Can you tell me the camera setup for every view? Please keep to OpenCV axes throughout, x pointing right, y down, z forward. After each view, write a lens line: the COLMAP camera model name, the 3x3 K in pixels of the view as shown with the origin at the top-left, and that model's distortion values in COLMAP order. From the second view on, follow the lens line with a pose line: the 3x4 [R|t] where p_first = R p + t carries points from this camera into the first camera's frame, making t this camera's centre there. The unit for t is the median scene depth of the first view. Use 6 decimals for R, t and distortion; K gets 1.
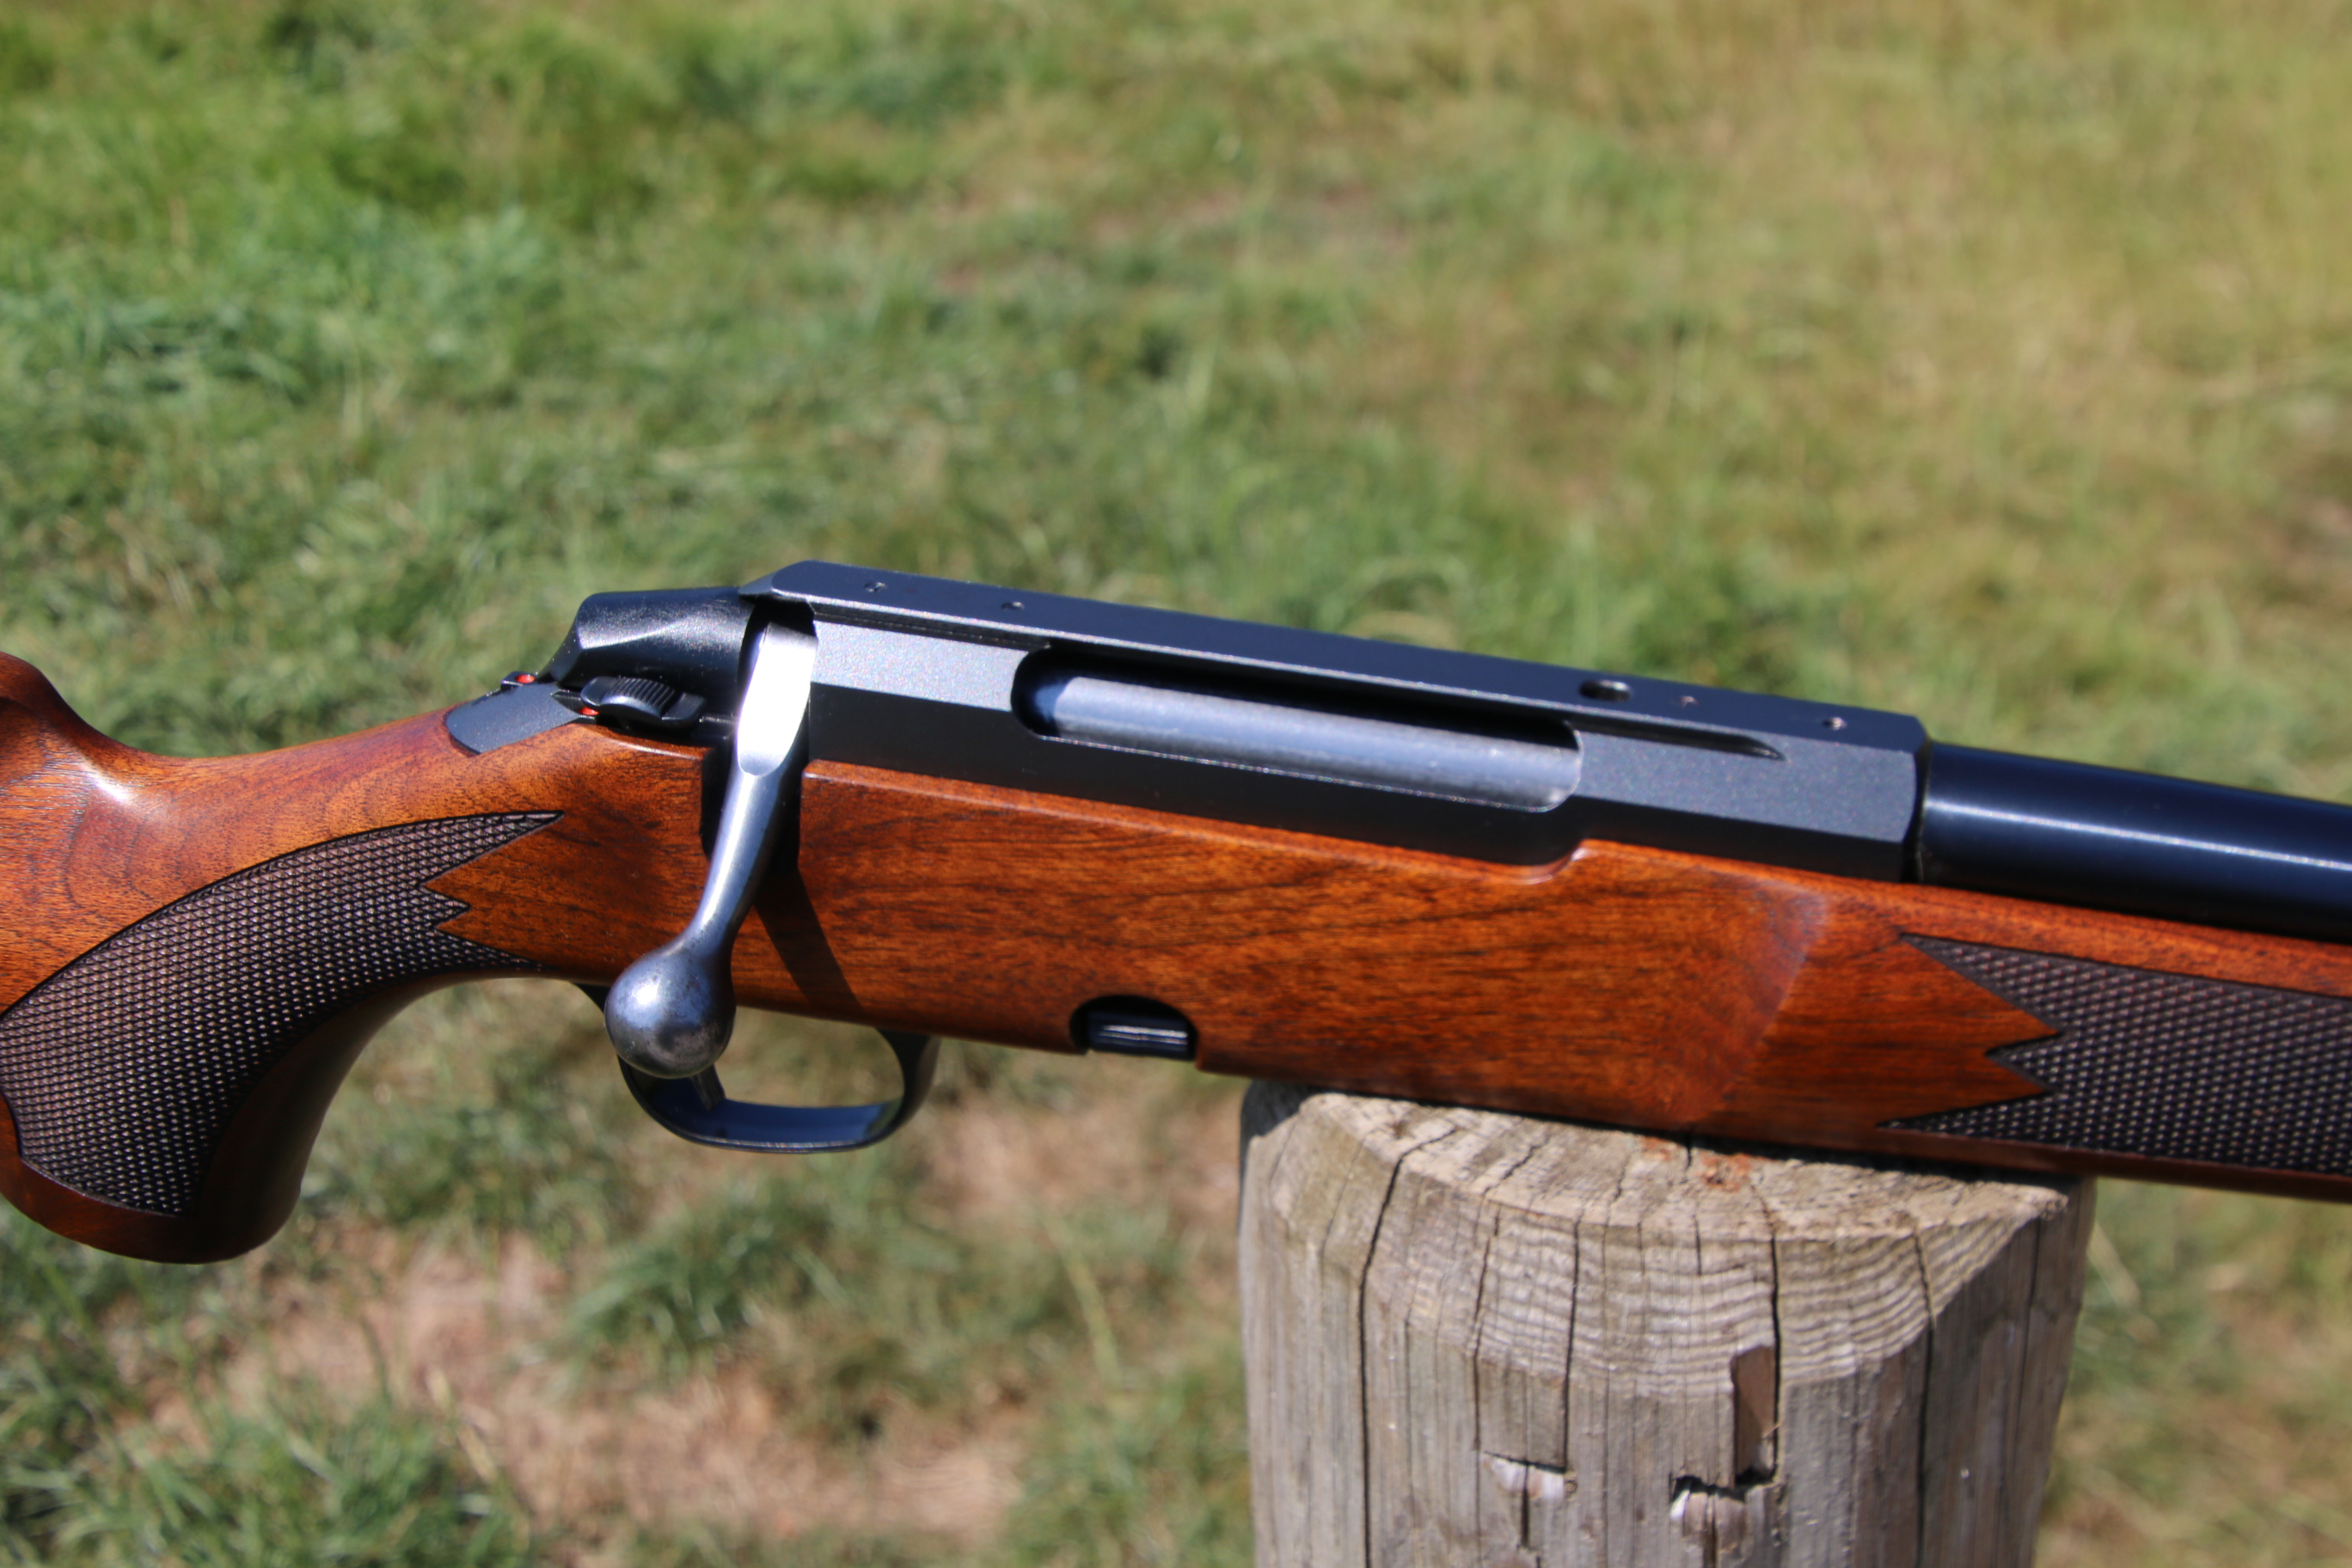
lens RADIAL K [[3291.7, 0, 1229.6], [0, 3291.7, 846.7], [0, 0, 1]] dist [0.001534, 0.044960]
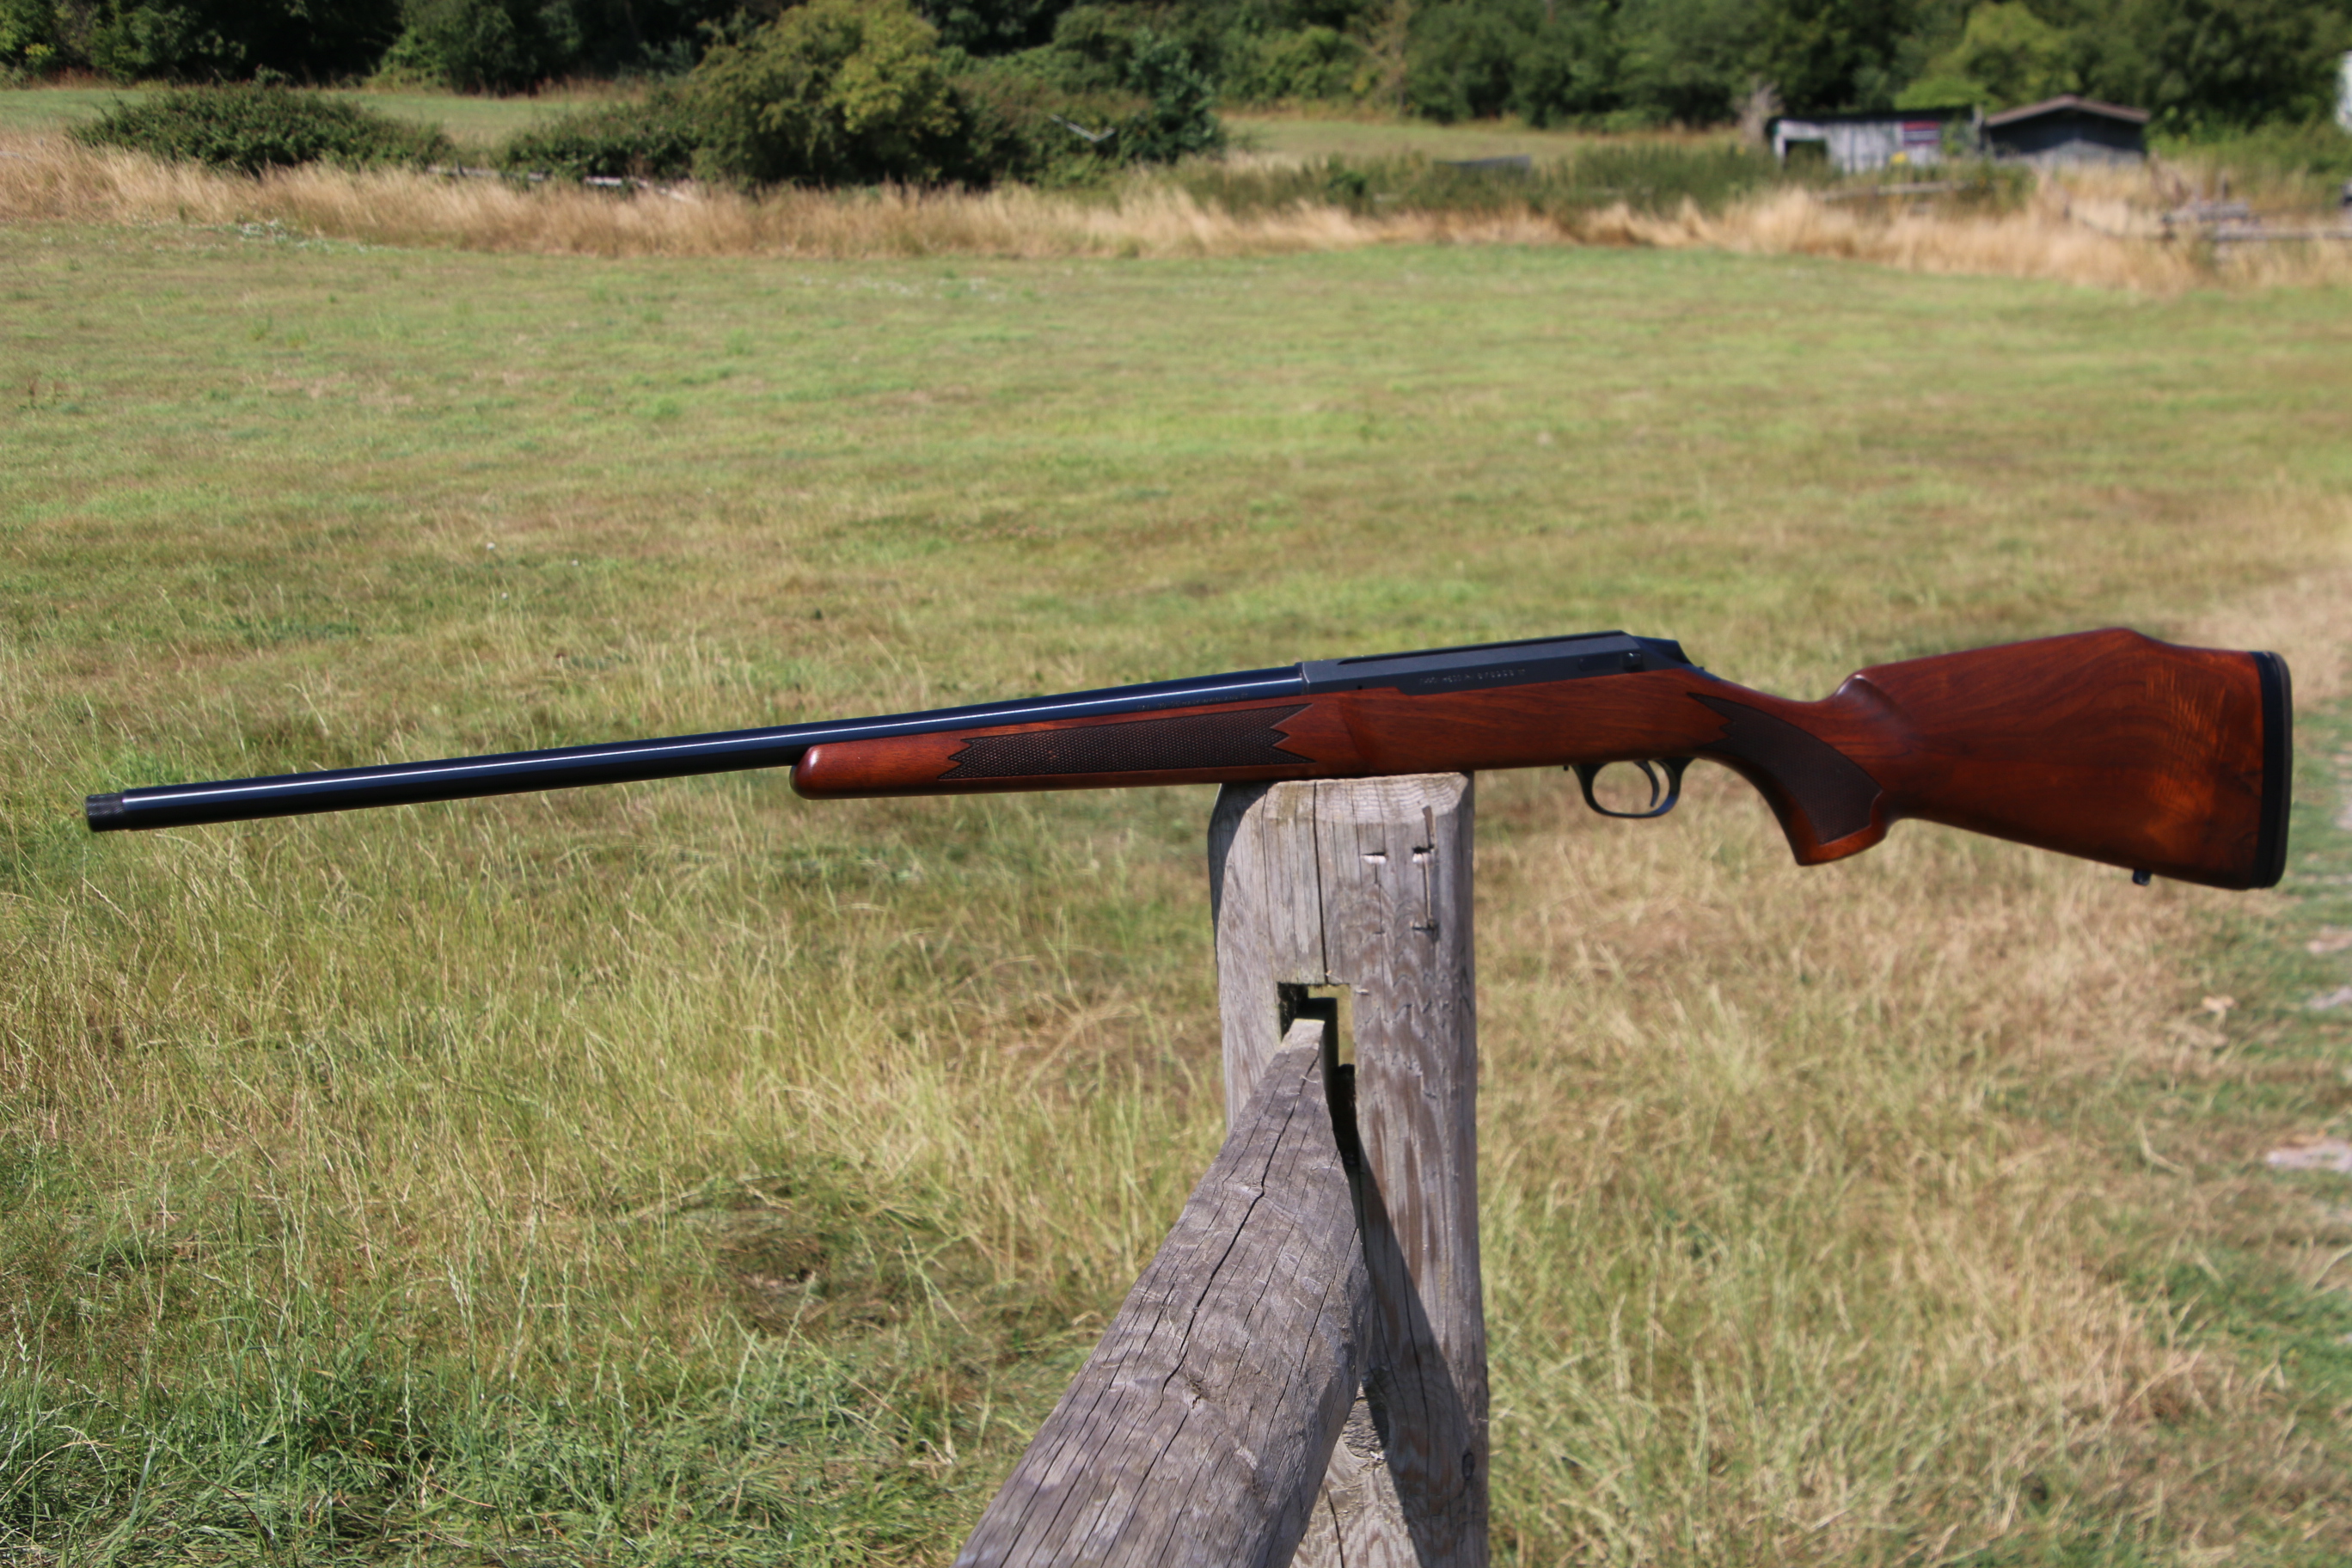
lens RADIAL K [[3592.7, 0, 1367.0], [0, 3592.7, 907.9], [0, 0, 1]] dist [0.174115, 0.597482]
pose [[0.803298, -0.098676, 0.587345, -2.073333], [0.276217, 0.935431, -0.220619, 1.035360], [-0.527651, 0.339458, 0.778686, -1.867931]]
